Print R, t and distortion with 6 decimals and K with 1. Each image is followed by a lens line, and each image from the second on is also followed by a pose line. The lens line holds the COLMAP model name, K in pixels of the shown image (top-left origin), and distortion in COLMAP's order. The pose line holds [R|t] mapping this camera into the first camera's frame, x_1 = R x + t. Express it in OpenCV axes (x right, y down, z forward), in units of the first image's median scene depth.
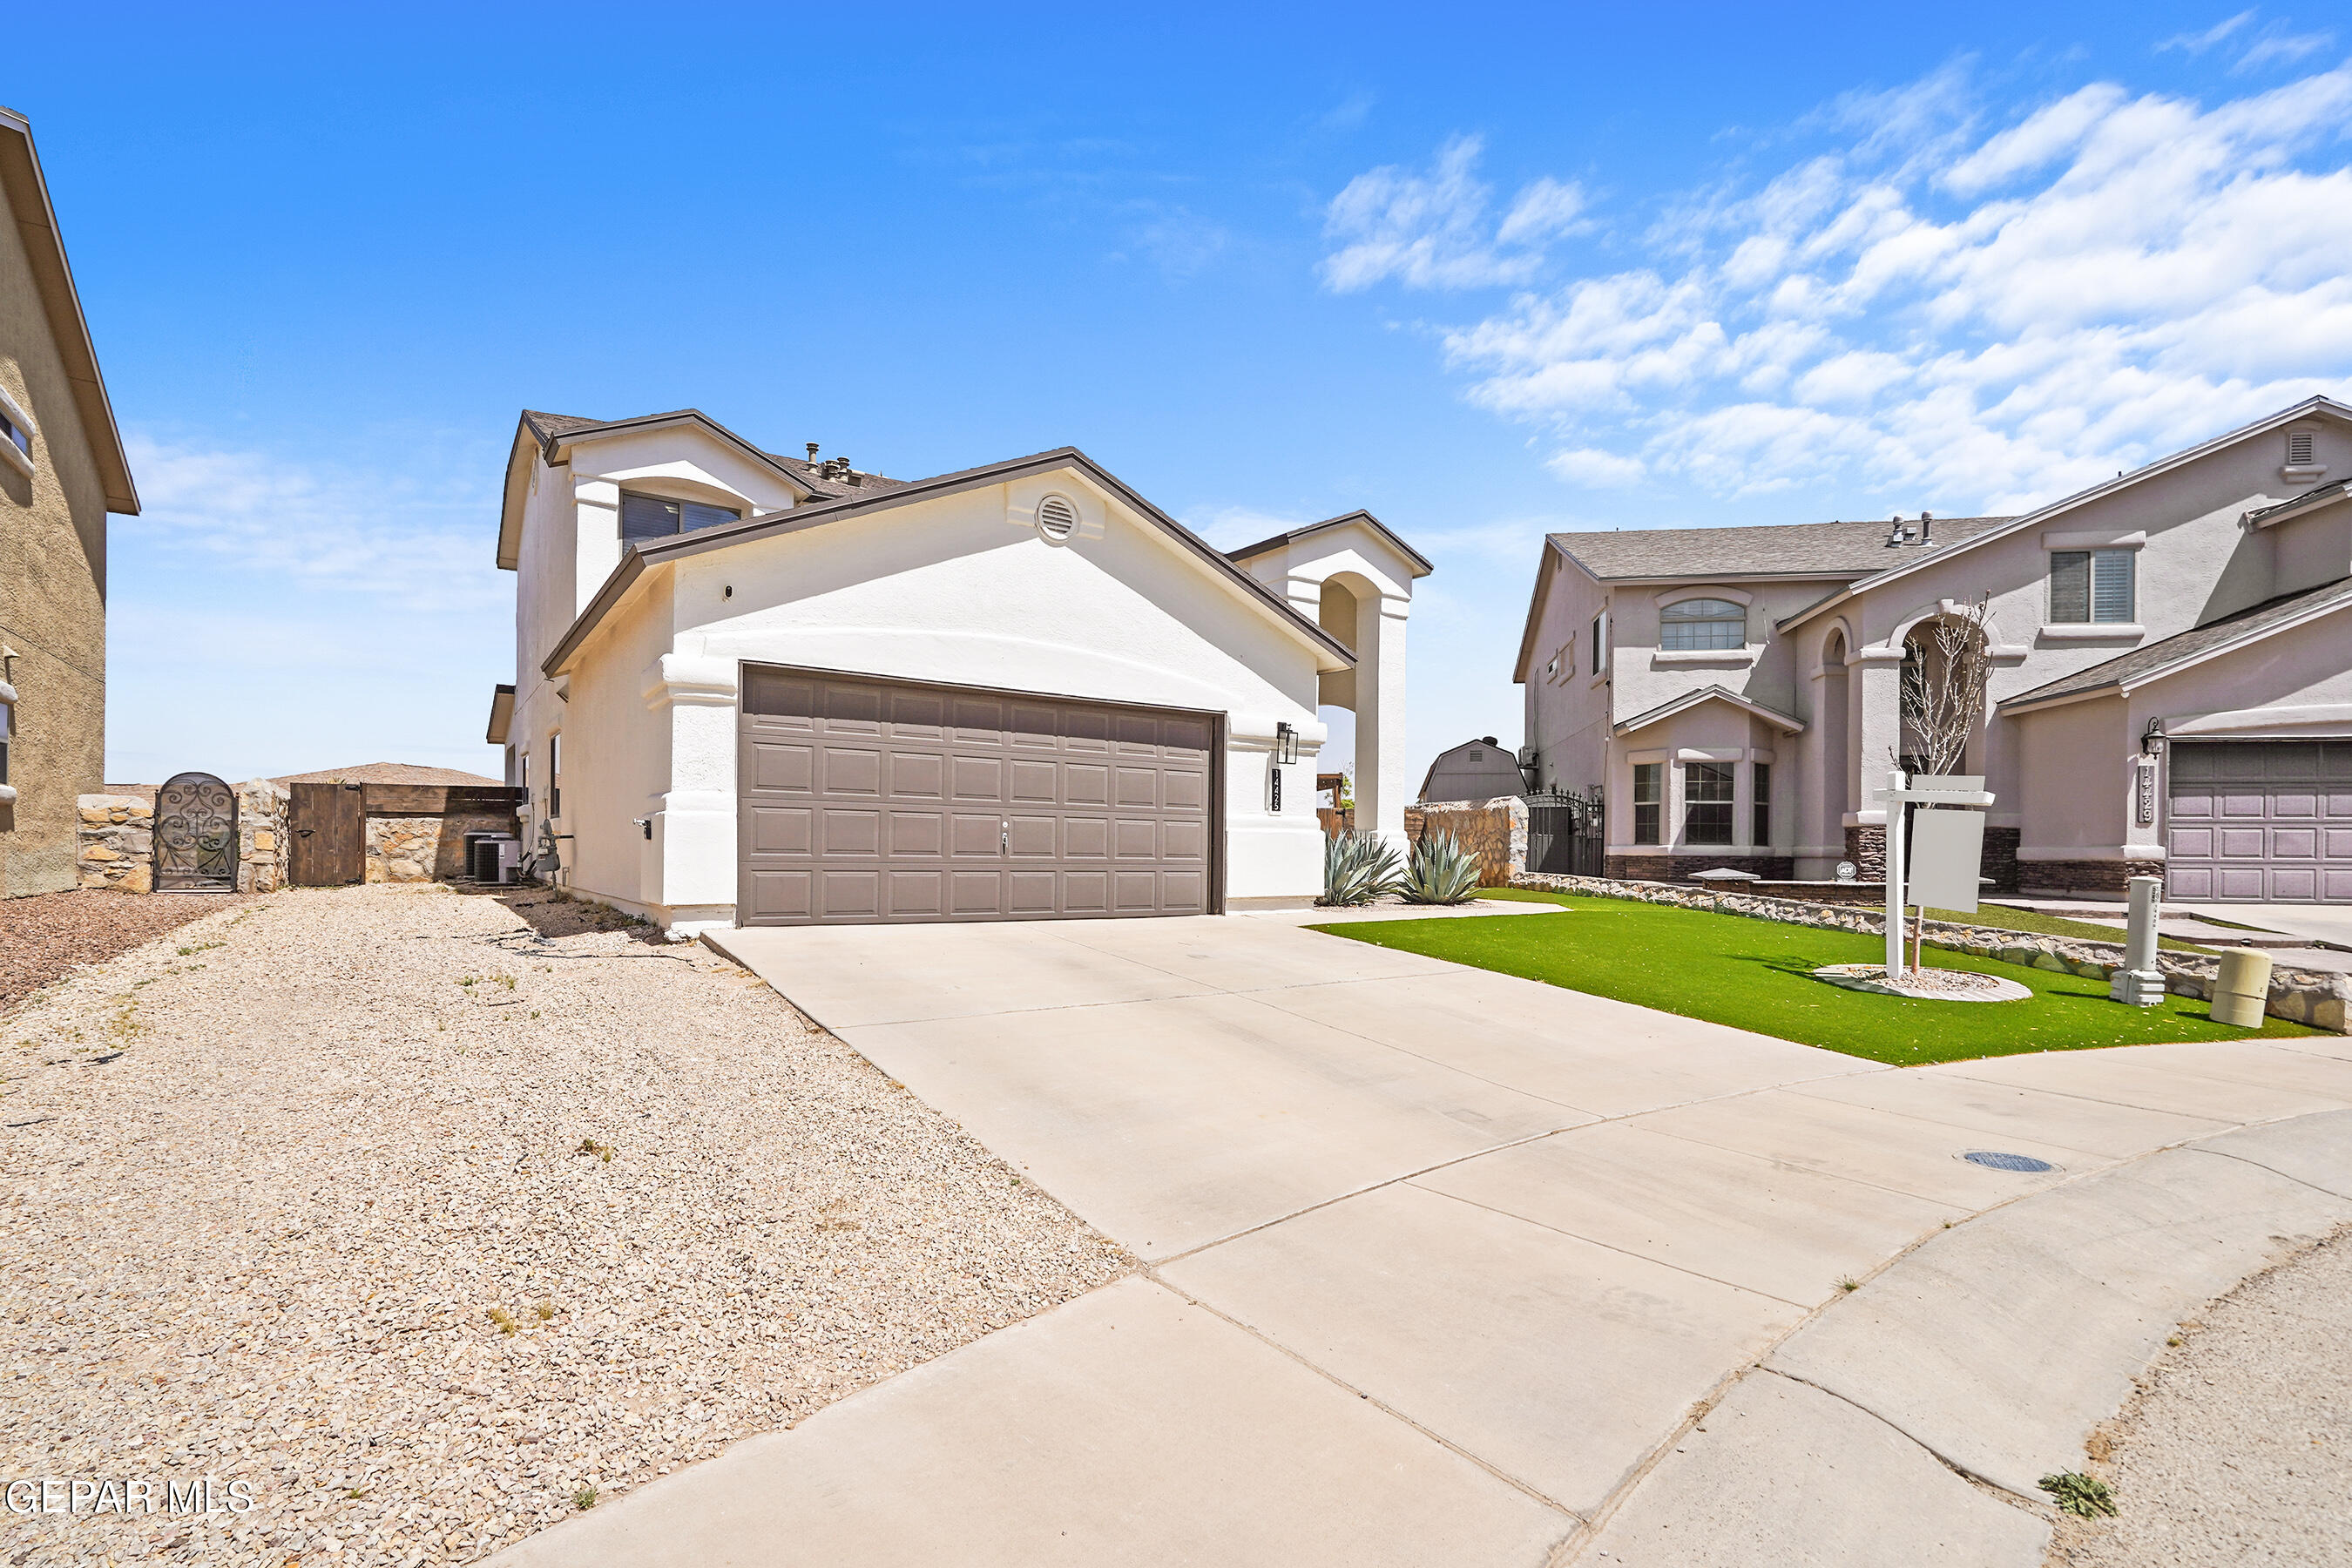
lens RADIAL K [[1098.7, 0, 1181.6], [0, 1098.7, 864.2], [0, 0, 1]] dist [0.001306, 0.000167]
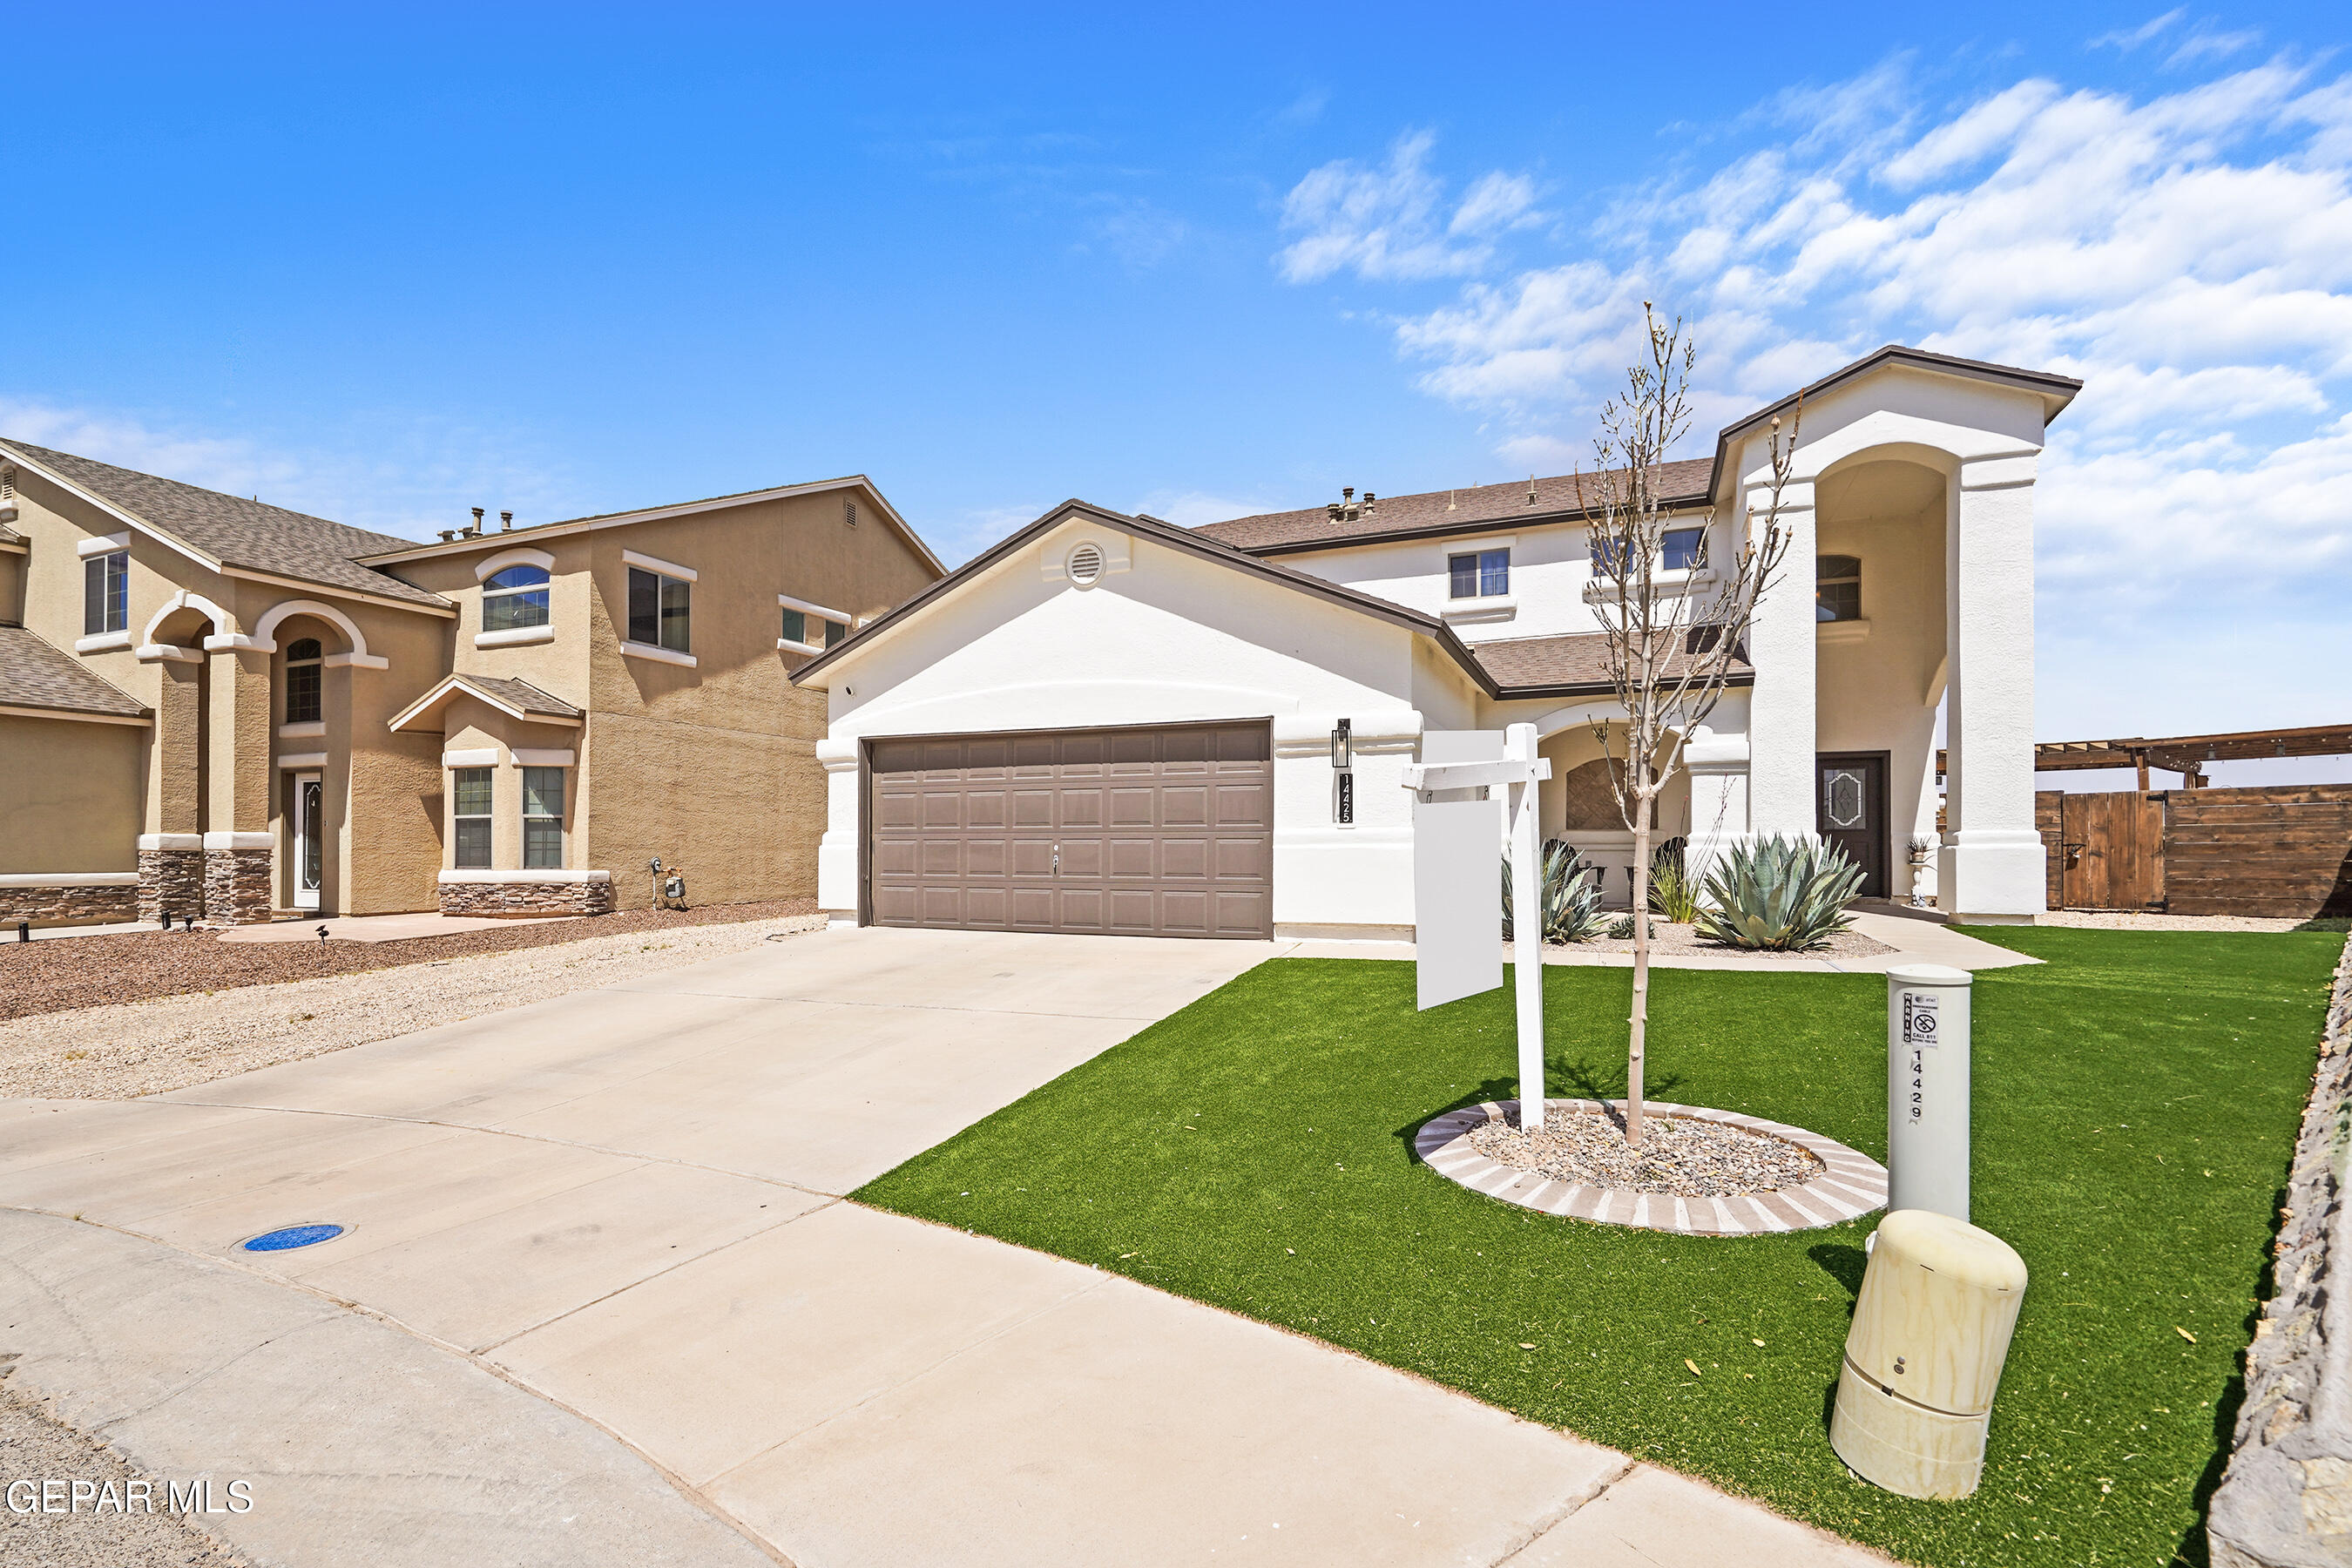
lens RADIAL K [[1095.2, 0, 1172.6], [0, 1095.2, 851.7], [0, 0, 1]] dist [-0.001656, 0.000195]
pose [[0.534452, -0.011455, -0.845121, 0.810340], [-0.002188, 0.999886, -0.014936, -0.014626], [0.845196, 0.009832, 0.534366, 0.478699]]
